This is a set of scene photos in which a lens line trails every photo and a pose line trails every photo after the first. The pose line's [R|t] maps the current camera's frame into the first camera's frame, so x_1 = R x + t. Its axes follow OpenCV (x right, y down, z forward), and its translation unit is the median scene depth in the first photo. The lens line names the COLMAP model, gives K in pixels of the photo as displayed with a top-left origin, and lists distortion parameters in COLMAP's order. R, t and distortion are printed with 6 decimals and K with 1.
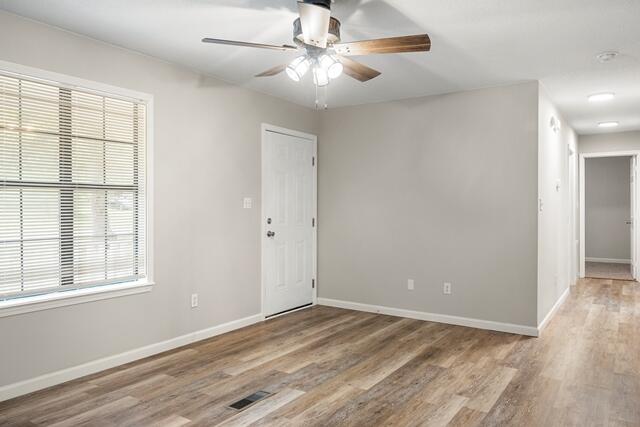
lens RADIAL K [[457.7, 0, 325.1], [0, 457.7, 214.6], [0, 0, 1]] dist [0.004670, 0.002047]
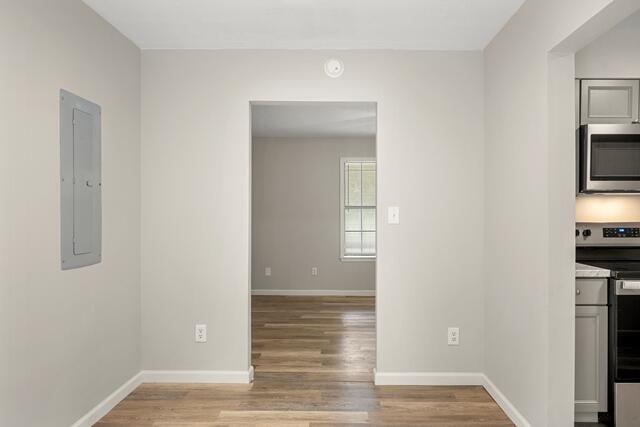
lens RADIAL K [[446.2, 0, 315.9], [0, 446.2, 220.4], [0, 0, 1]] dist [0.005498, 0.000018]
pose [[0.504070, 0.010474, -0.863599, 1.029578], [-0.004970, 0.999945, 0.009227, -0.015861], [0.863648, -0.000360, 0.504095, -0.299236]]
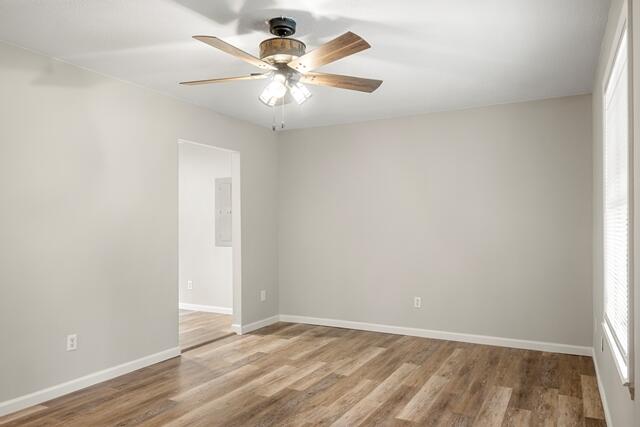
lens RADIAL K [[446.2, 0, 315.9], [0, 446.2, 220.4], [0, 0, 1]] dist [0.005498, 0.000018]
pose [[-0.997519, -0.000020, -0.070402, -0.016351], [0.000543, 0.999968, -0.007969, -0.016153], [0.070400, -0.007988, -0.997487, 1.526404]]
